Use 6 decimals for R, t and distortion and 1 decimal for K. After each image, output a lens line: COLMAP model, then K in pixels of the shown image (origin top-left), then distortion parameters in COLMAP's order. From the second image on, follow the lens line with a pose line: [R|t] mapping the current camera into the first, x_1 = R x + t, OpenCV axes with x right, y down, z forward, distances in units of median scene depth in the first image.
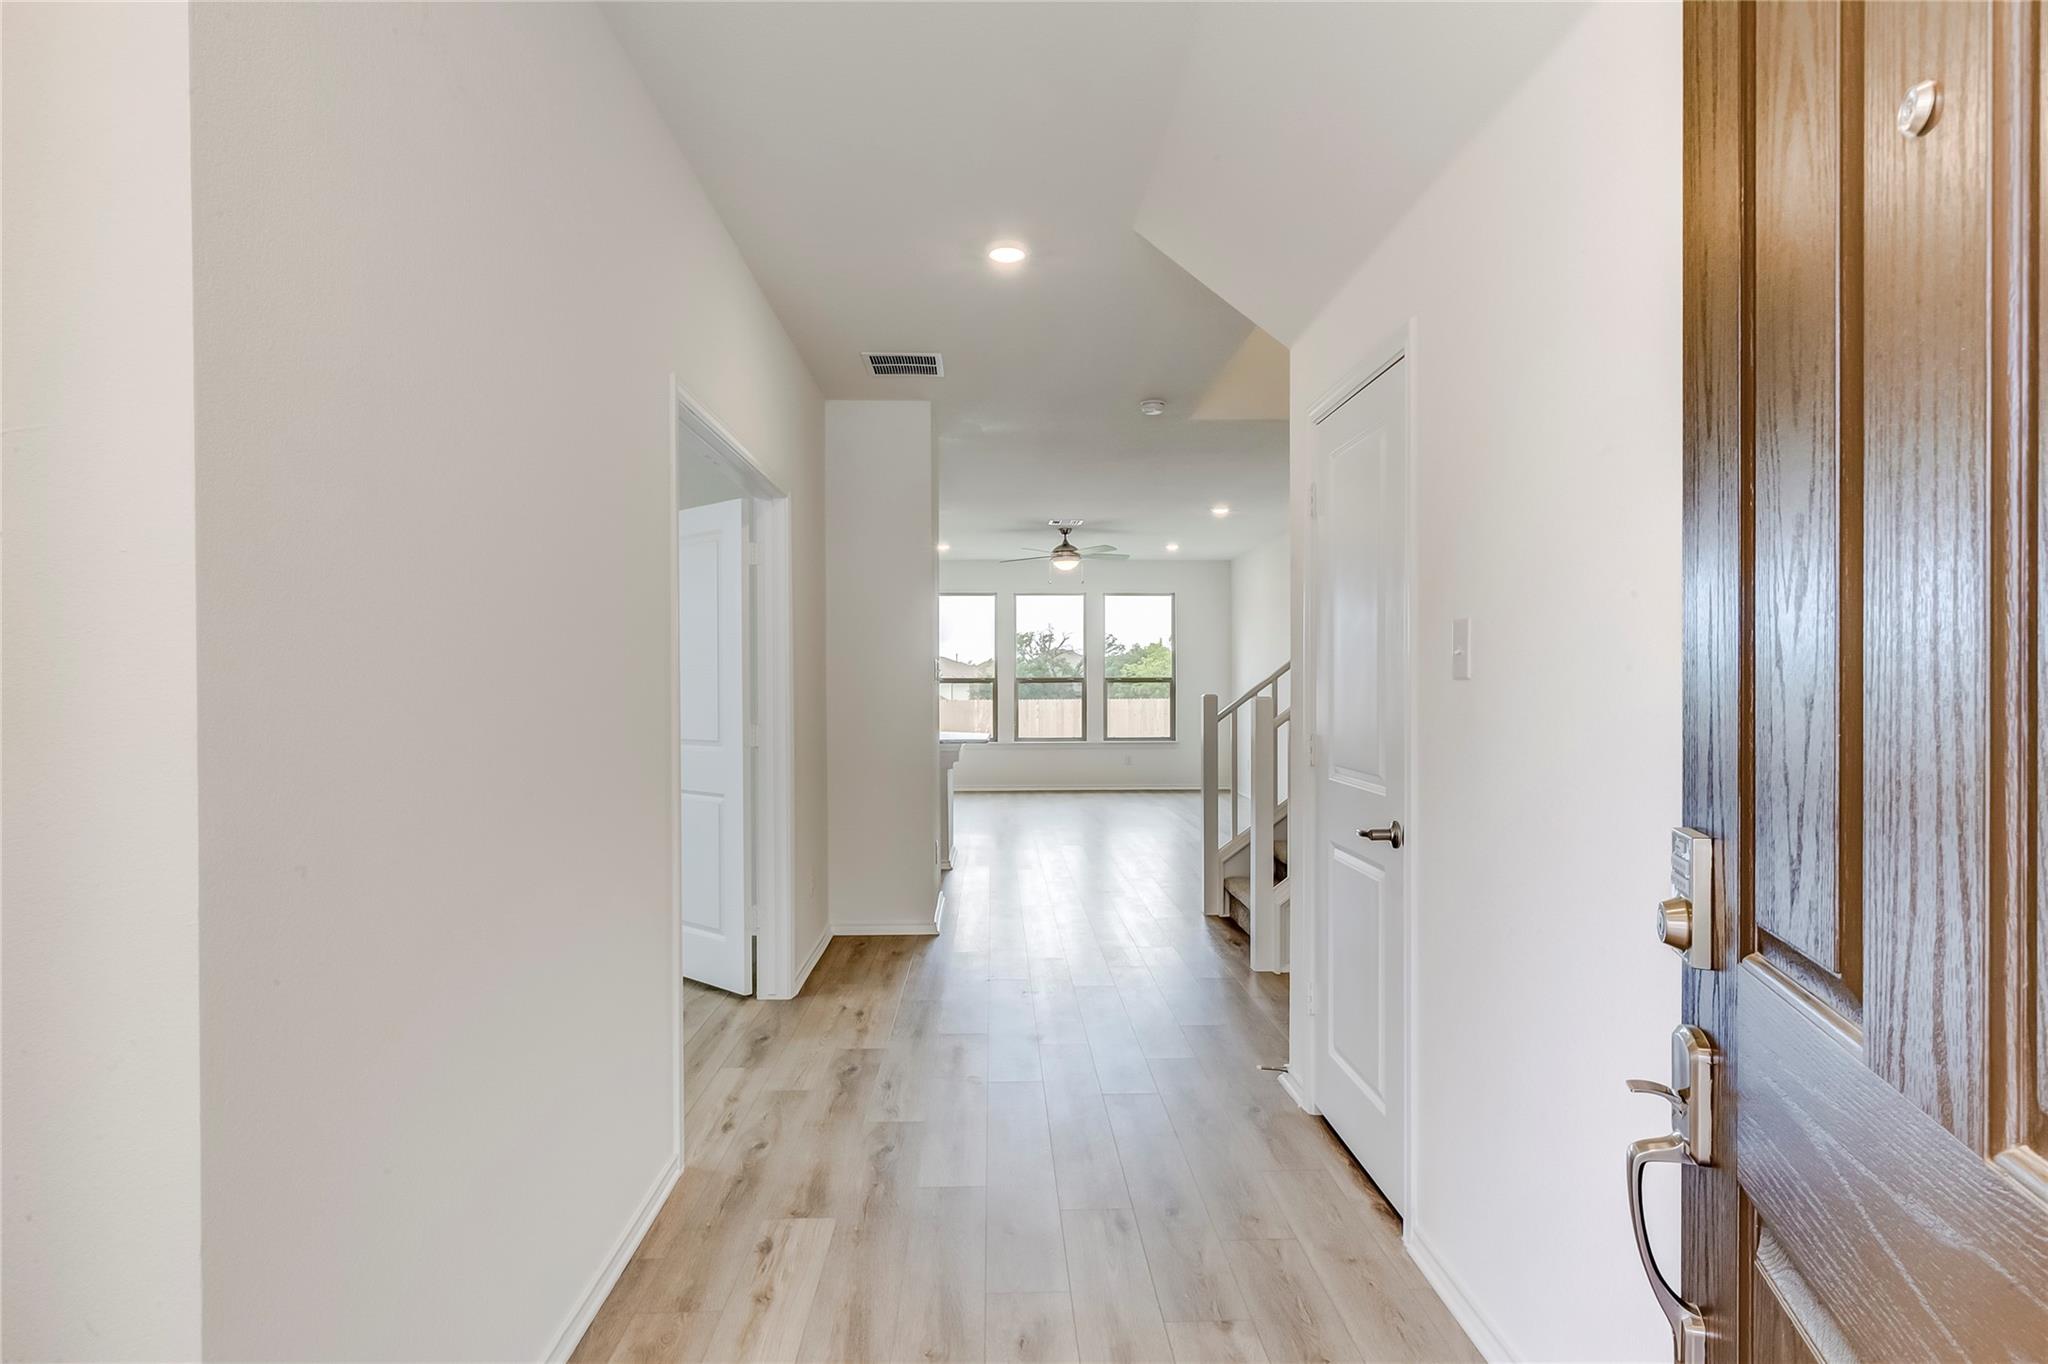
lens RADIAL K [[1102.0, 0, 1032.1], [0, 1102.0, 689.8], [0, 0, 1]] dist [0.000892, 0.000012]
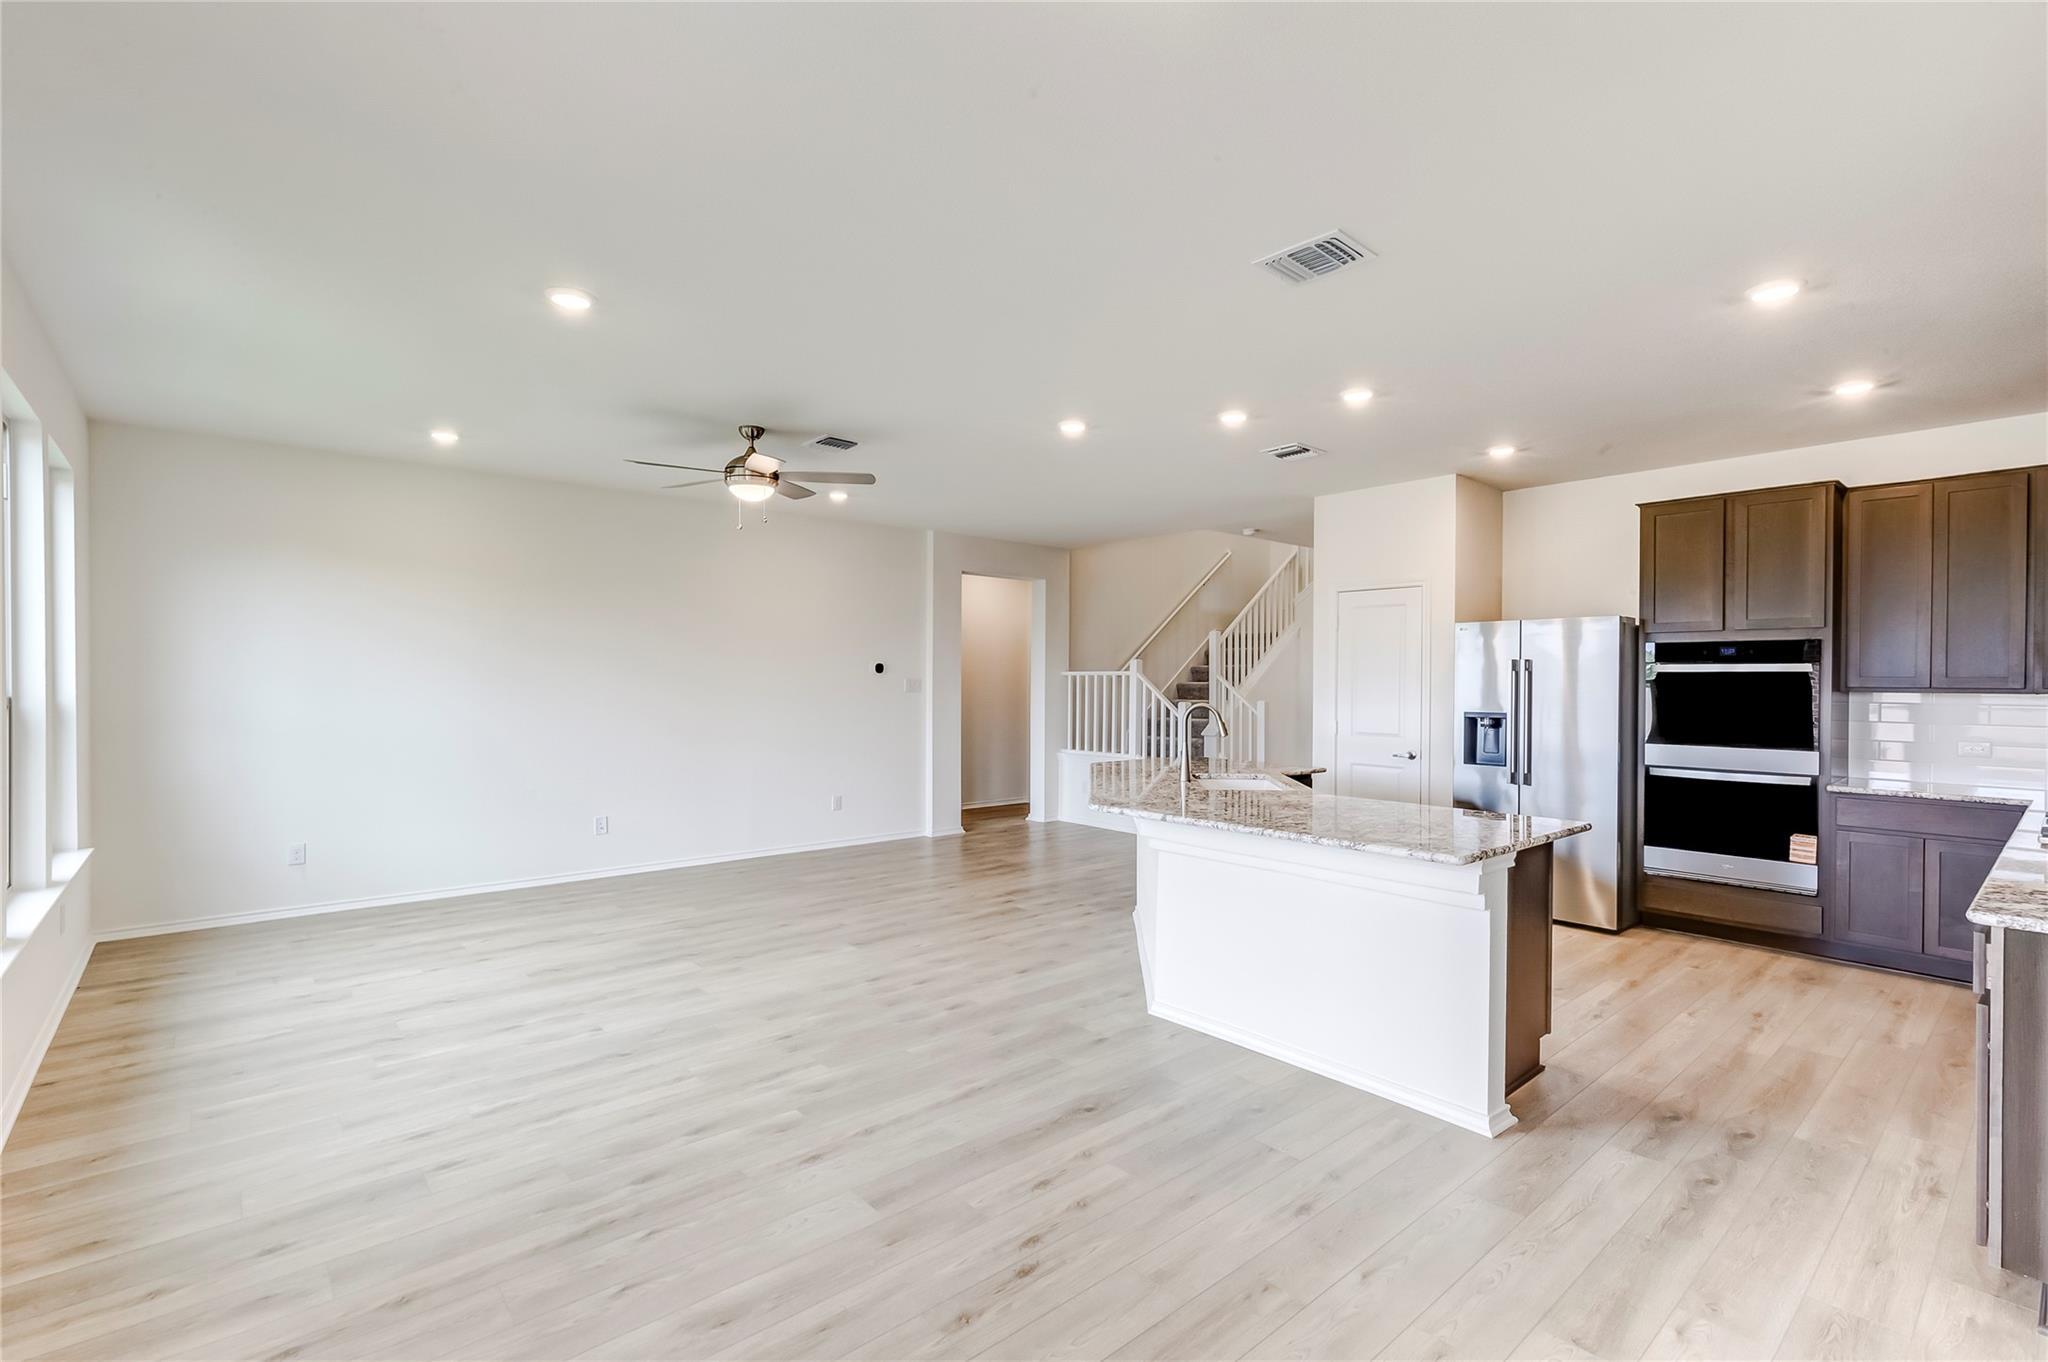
lens RADIAL K [[928.2, 0, 1031.1], [0, 928.2, 688.6], [0, 0, 1]] dist [0.005381, -0.000674]
pose [[-0.634031, -0.005888, 0.773285, -0.339561], [0.003694, 0.999937, 0.010642, -0.012618], [-0.773299, 0.009603, -0.633969, 0.940701]]
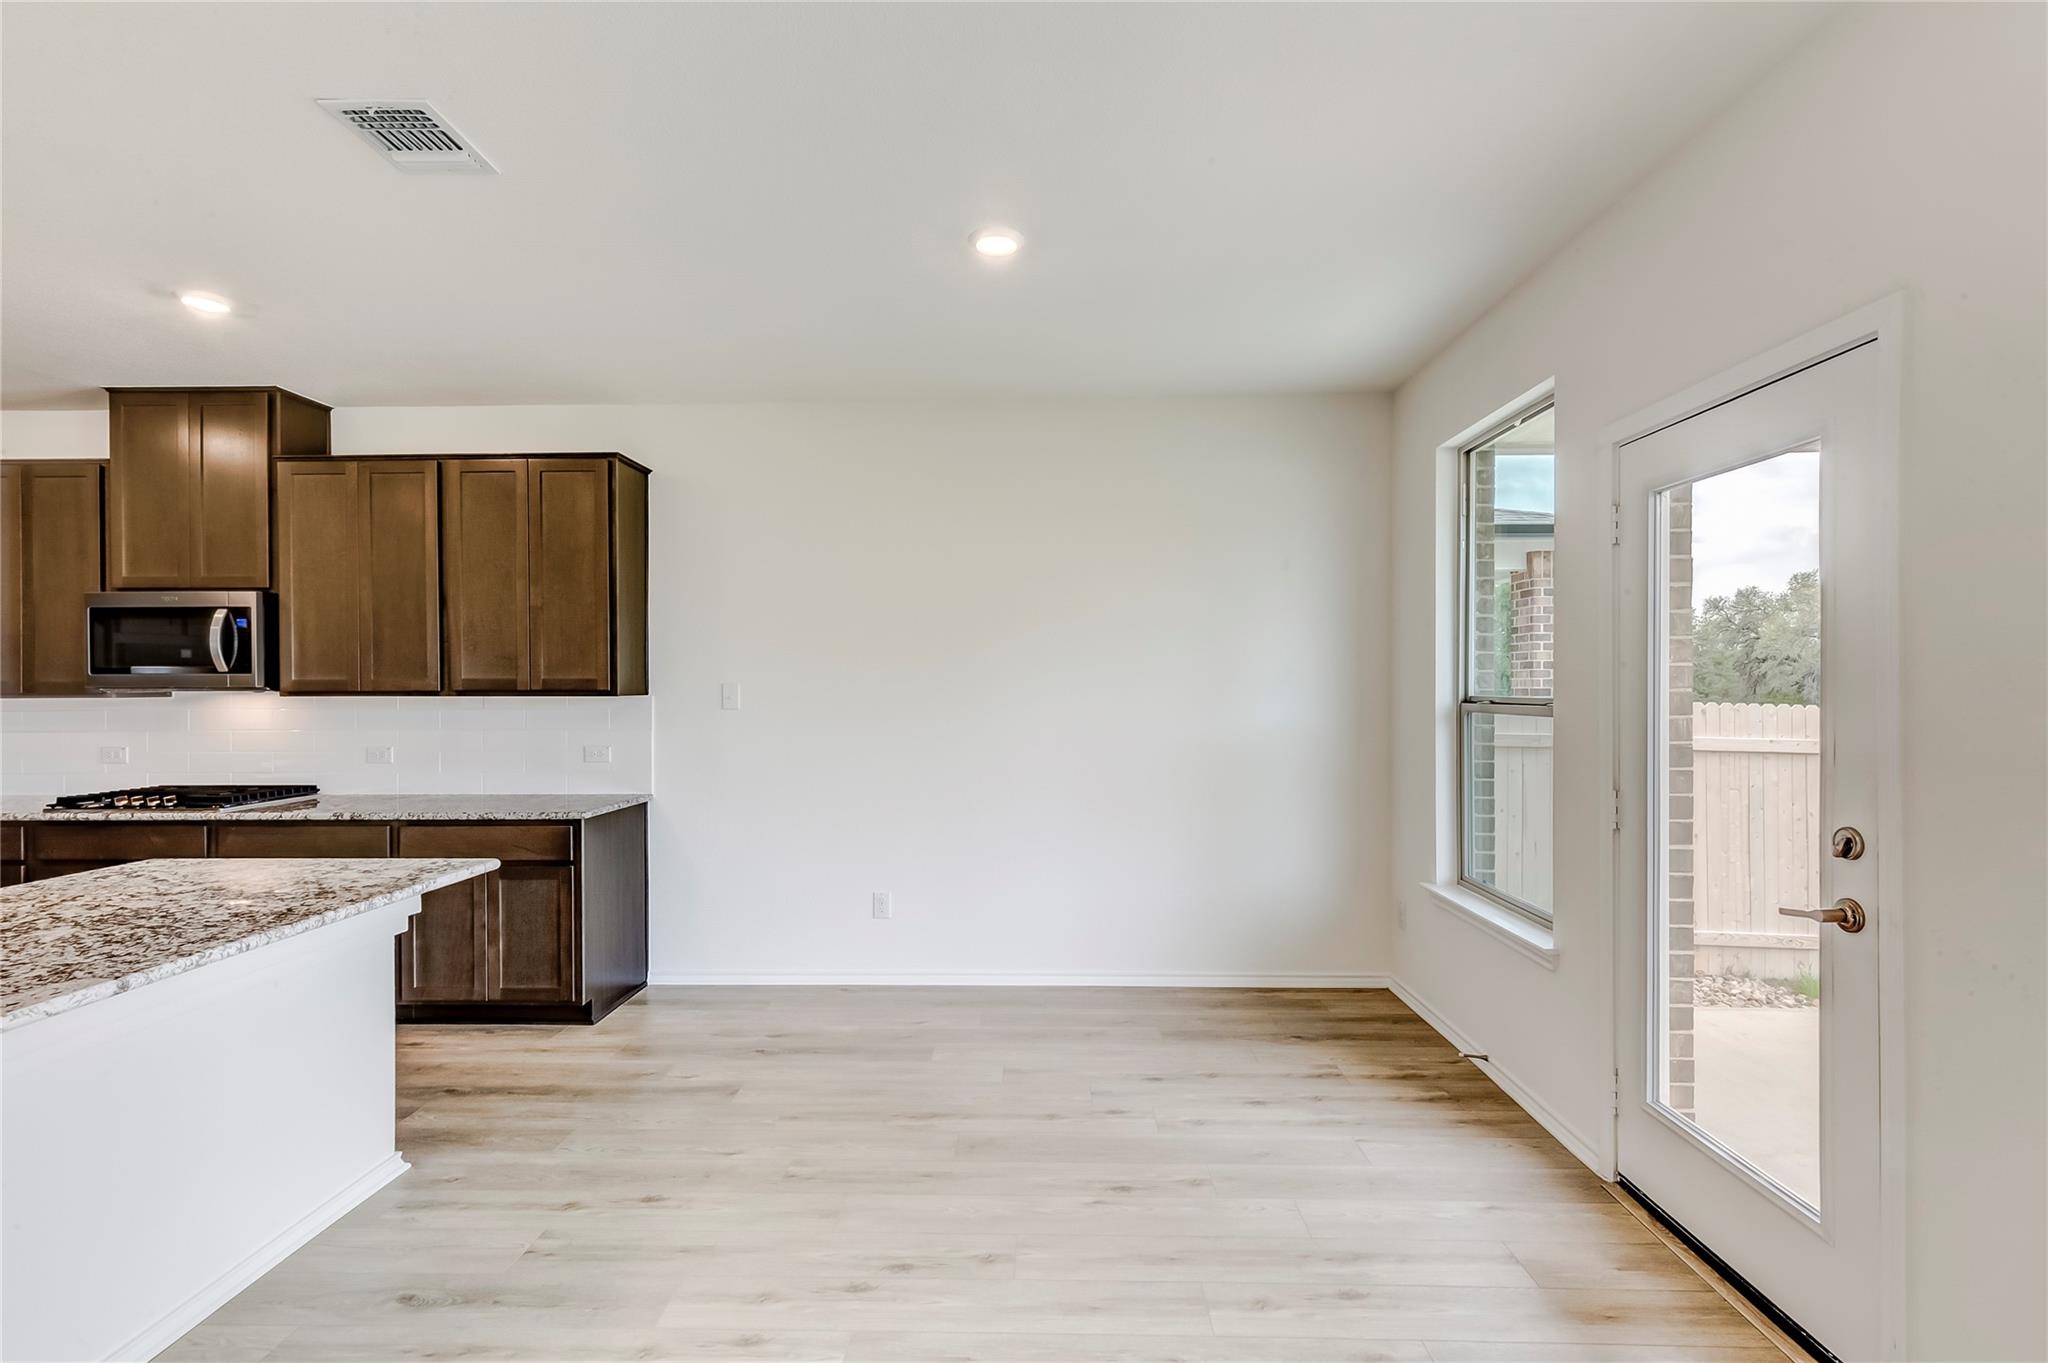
lens RADIAL K [[928.2, 0, 1024.7], [0, 928.2, 685.8], [0, 0, 1]] dist [0.005381, -0.000674]
pose [[-0.062340, 0.004540, -0.998045, -0.044500], [-0.003652, 0.999982, 0.004777, -0.013211], [0.998048, 0.003943, -0.062323, 0.869600]]
